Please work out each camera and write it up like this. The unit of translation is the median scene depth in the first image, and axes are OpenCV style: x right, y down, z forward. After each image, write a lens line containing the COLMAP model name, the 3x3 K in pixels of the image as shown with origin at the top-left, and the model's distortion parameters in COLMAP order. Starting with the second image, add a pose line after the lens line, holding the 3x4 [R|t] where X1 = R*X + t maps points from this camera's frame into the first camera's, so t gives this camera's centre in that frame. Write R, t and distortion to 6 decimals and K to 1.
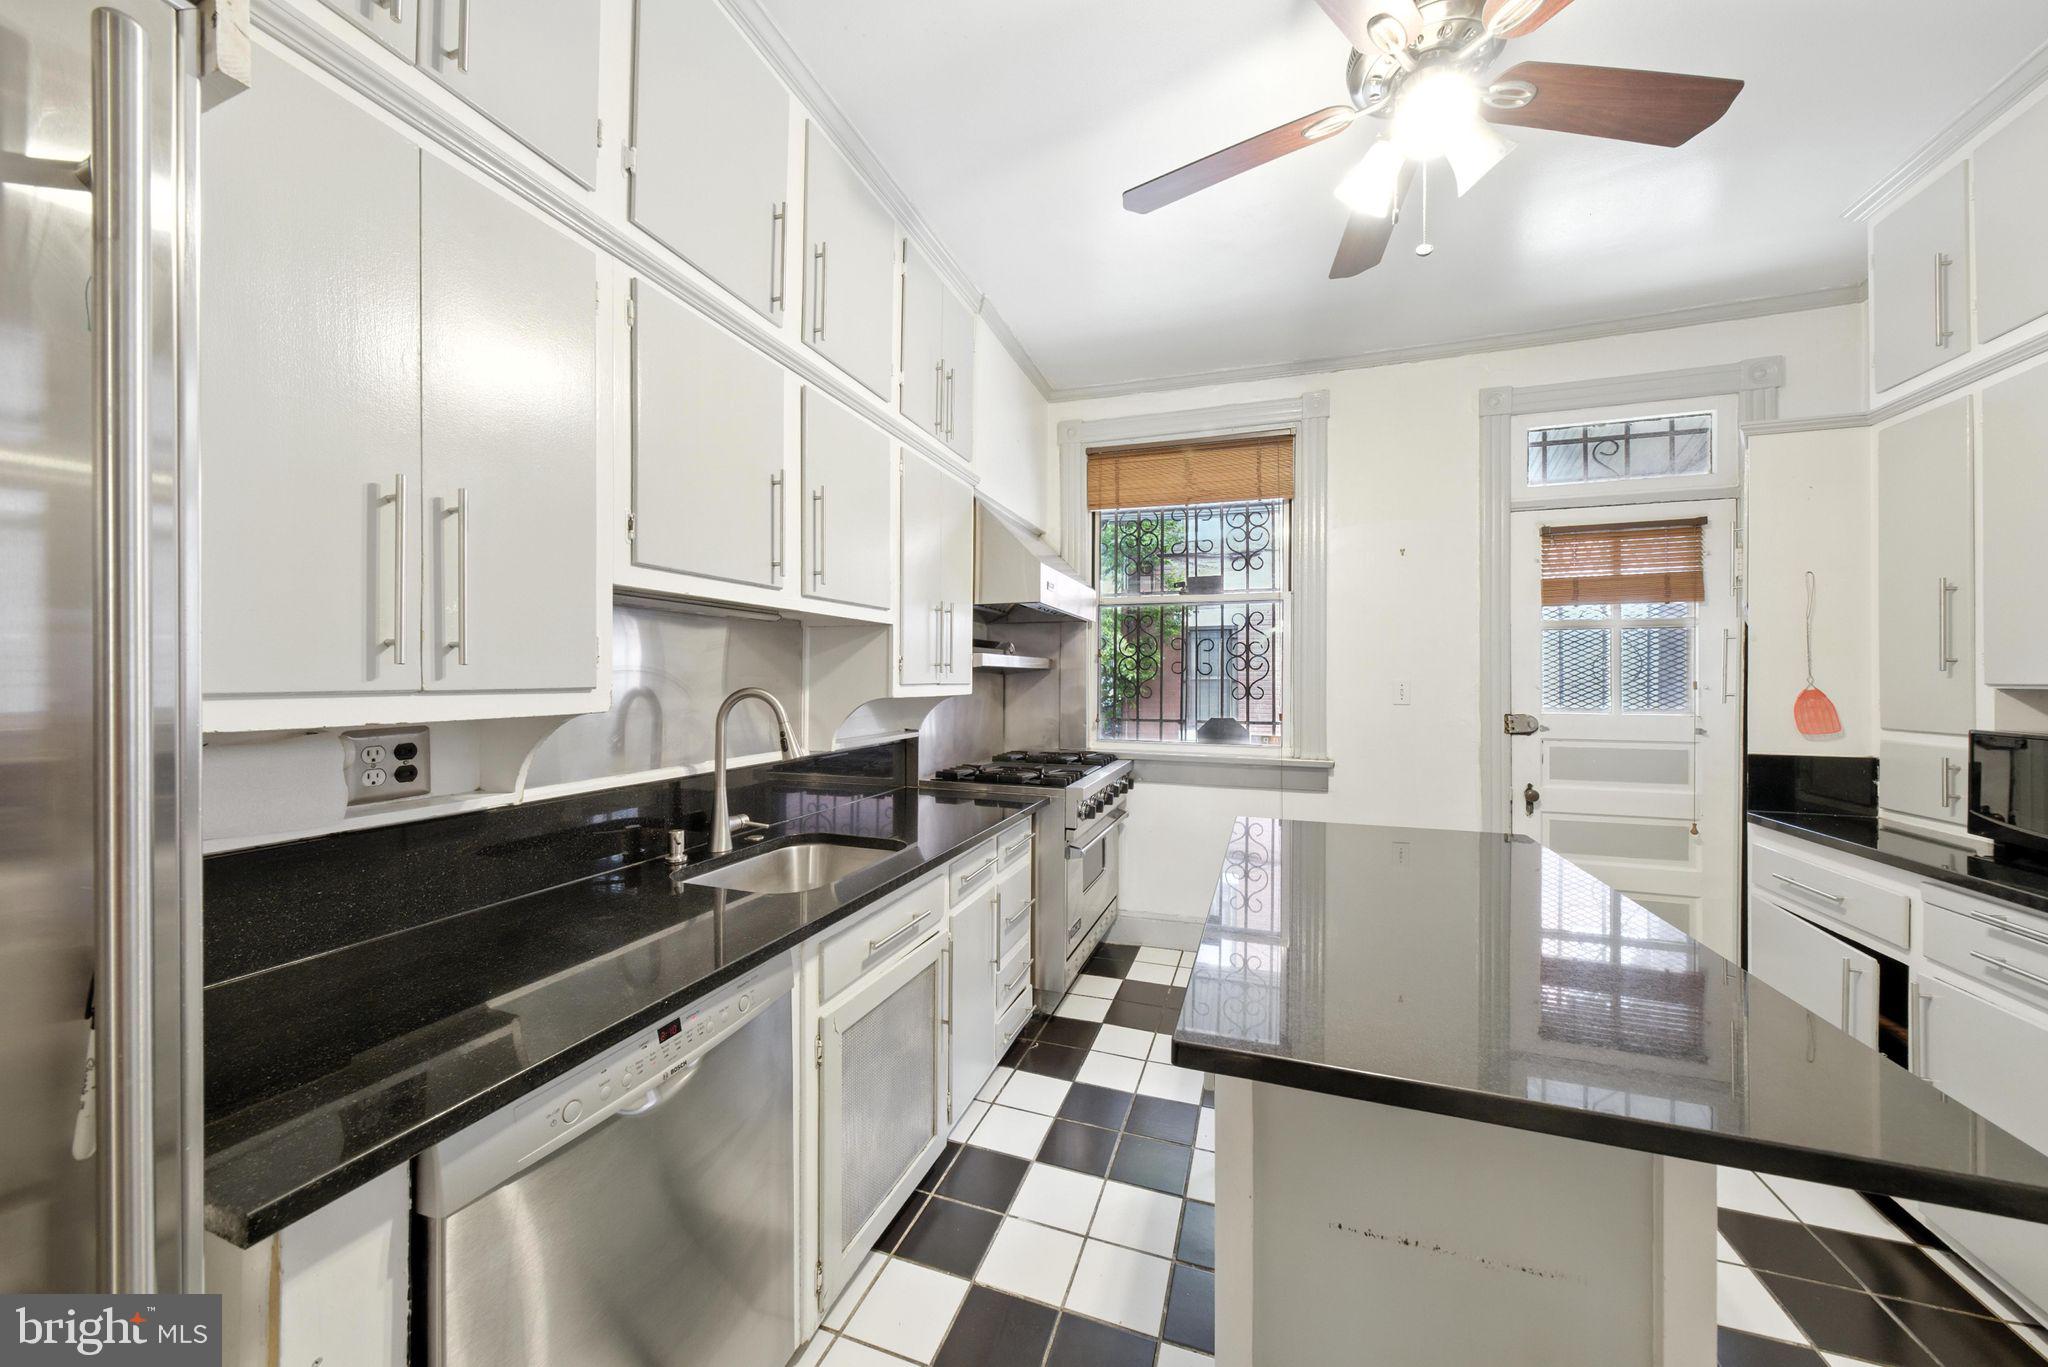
lens RADIAL K [[710.9, 0, 1020.7], [0, 710.9, 673.8], [0, 0, 1]] dist [-0.007008, 0.000313]
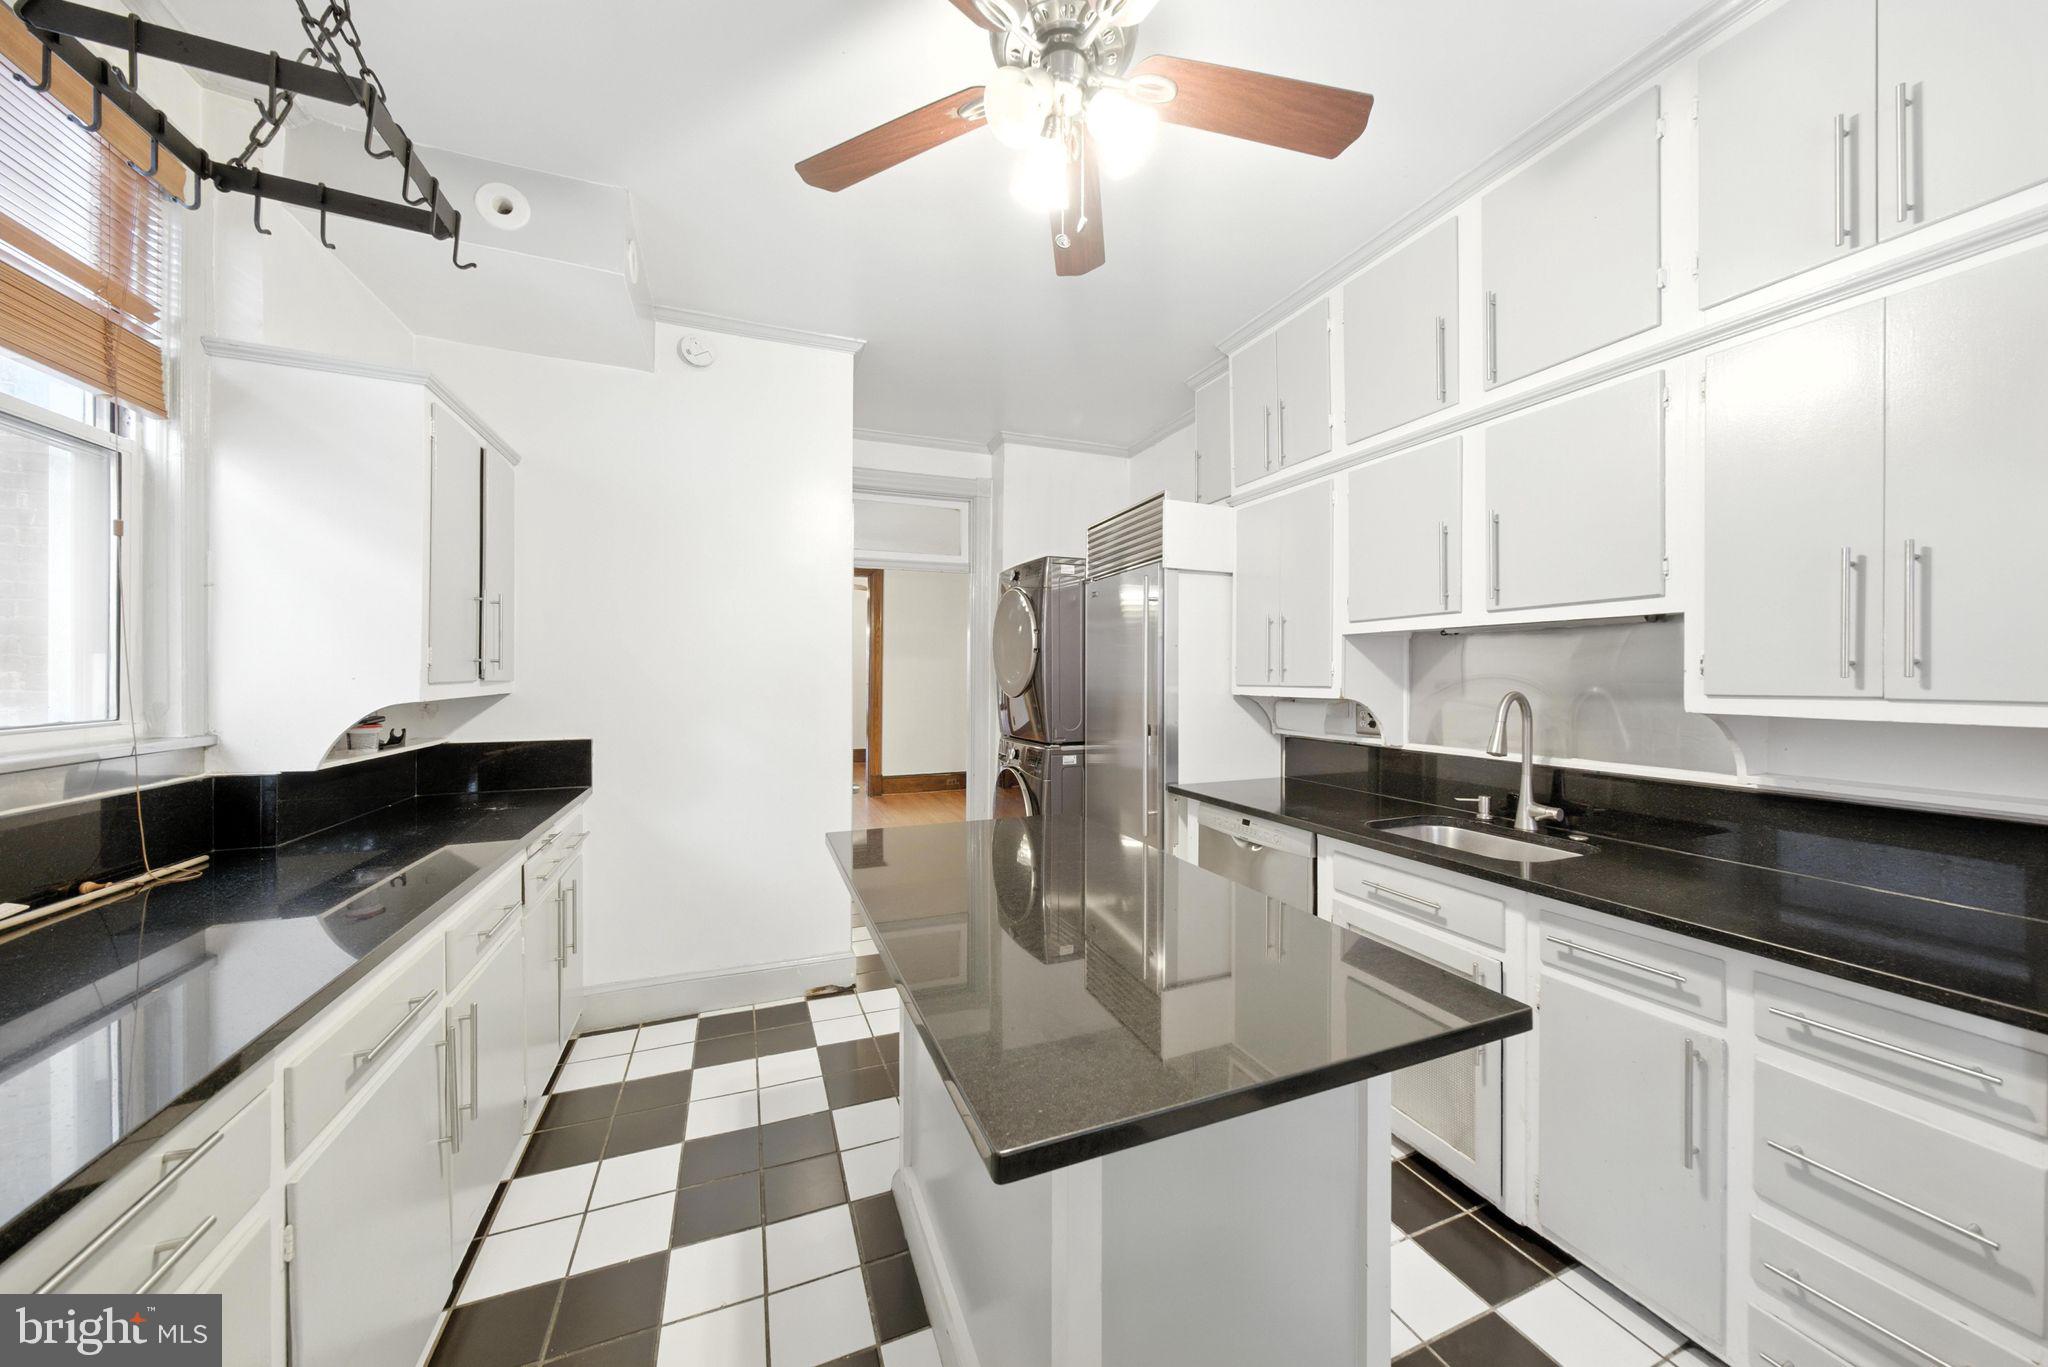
lens RADIAL K [[710.9, 0, 1028.4], [0, 710.9, 674.8], [0, 0, 1]] dist [-0.007008, 0.000313]
pose [[-0.746647, -0.001828, -0.665218, 1.004544], [-0.001832, 0.999998, -0.000692, -0.009423], [0.665218, 0.000702, -0.746649, 1.349926]]
